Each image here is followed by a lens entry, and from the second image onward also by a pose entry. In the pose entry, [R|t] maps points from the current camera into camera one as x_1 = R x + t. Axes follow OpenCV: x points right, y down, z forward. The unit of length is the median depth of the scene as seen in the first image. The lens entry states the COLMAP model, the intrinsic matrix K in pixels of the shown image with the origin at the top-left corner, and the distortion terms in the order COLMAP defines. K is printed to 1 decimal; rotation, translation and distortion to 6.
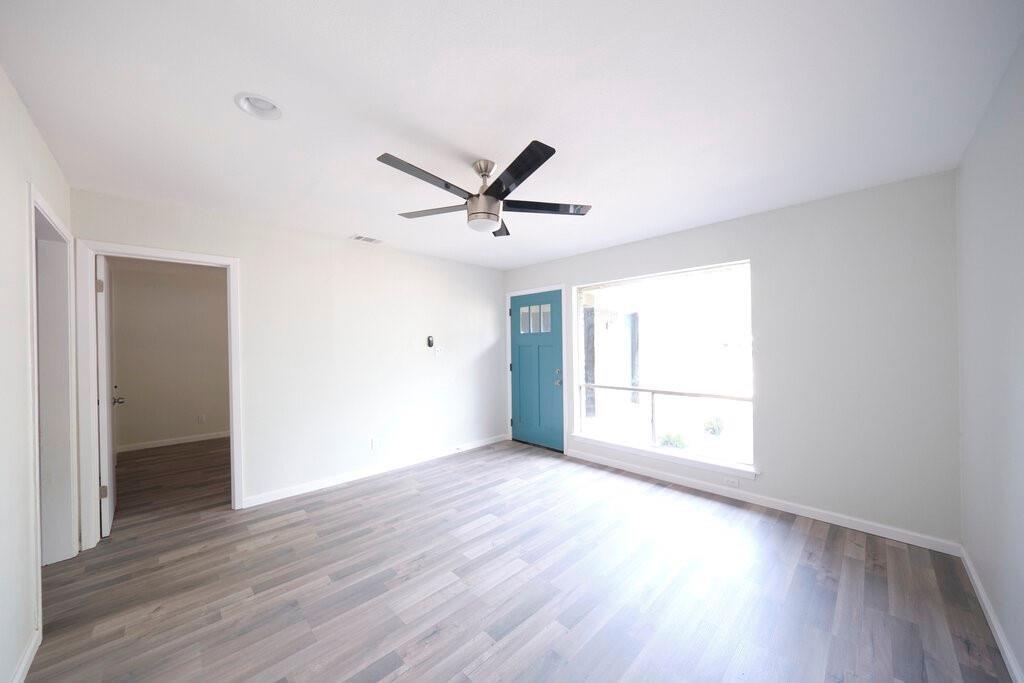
lens RADIAL K [[358.5, 0, 512.0], [0, 358.5, 341.5], [0, 0, 1]] dist [0.018017, 0.000020]
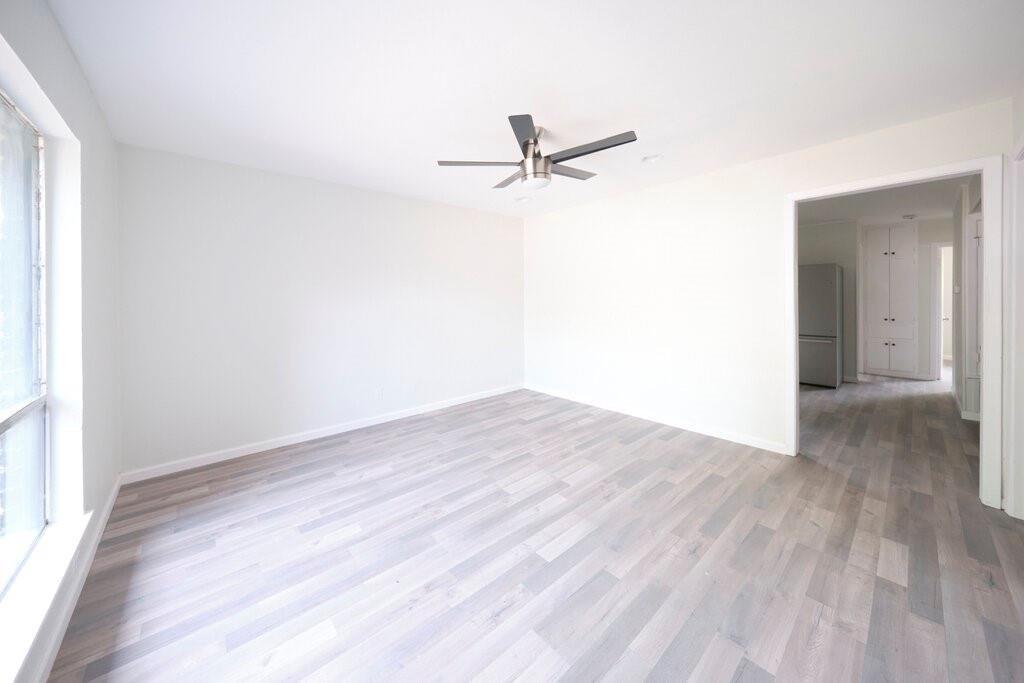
lens RADIAL K [[356.2, 0, 512.0], [0, 356.2, 341.5], [0, 0, 1]] dist [-0.000028, 0.000012]
pose [[-0.998130, 0.014000, 0.059494, -0.044277], [0.020304, 0.994082, 0.106719, 0.049119], [-0.057648, 0.107728, -0.992508, 1.732247]]
